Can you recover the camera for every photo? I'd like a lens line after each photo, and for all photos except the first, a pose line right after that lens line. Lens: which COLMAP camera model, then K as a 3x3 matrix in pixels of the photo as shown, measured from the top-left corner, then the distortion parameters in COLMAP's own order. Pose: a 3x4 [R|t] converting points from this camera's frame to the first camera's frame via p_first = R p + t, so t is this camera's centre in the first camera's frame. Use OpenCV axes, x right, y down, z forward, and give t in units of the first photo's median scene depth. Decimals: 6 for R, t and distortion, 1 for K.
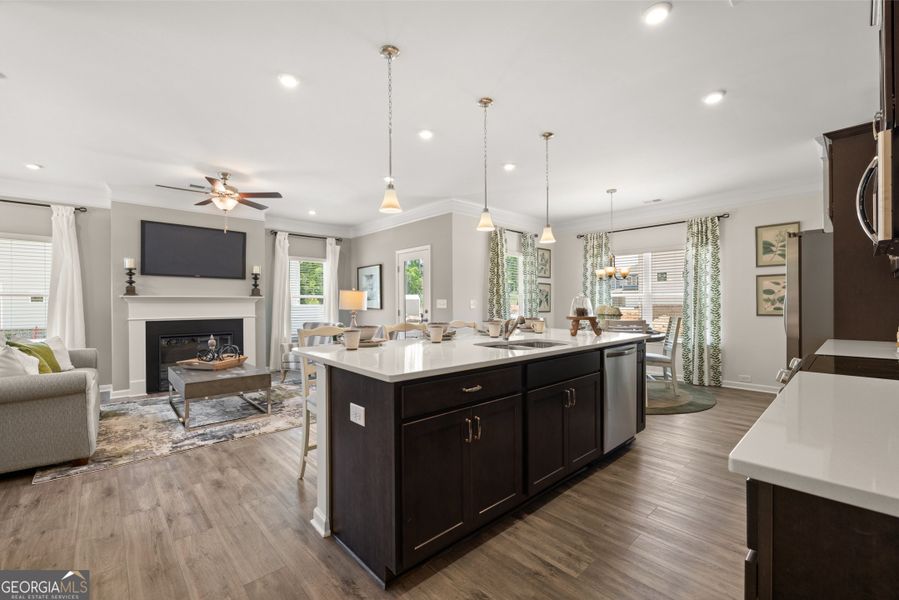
lens RADIAL K [[380.1, 0, 447.0], [0, 380.1, 302.3], [0, 0, 1]] dist [0.001229, 0.000011]
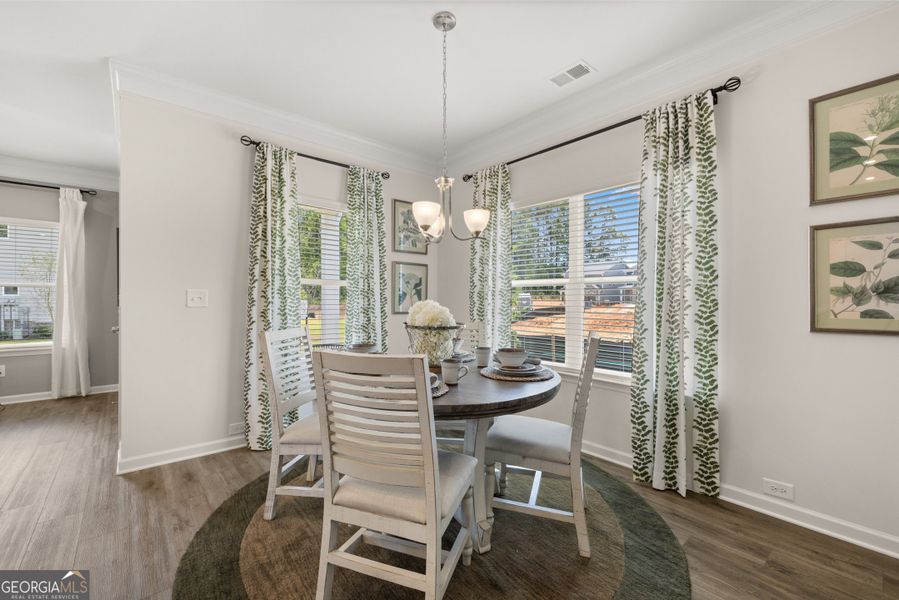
lens RADIAL K [[378.4, 0, 444.7], [0, 378.4, 298.4], [0, 0, 1]] dist [-0.000774, -0.000183]
pose [[0.999238, 0.006461, -0.038502, 0.435826], [-0.006448, 0.999979, 0.000458, 0.003434], [0.038504, -0.000209, 0.999258, 0.574425]]
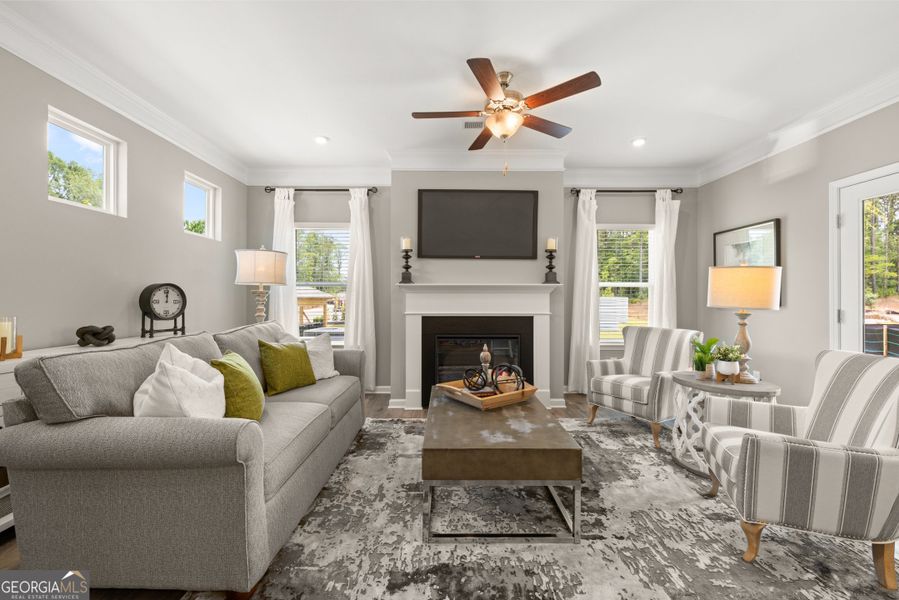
lens RADIAL K [[378.4, 0, 444.7], [0, 378.4, 298.4], [0, 0, 1]] dist [-0.000774, -0.000183]
pose [[0.740629, 0.009828, -0.671842, -0.210343], [-0.003371, 0.999935, 0.010912, 0.003550], [0.671905, -0.005817, 0.740614, 0.415337]]
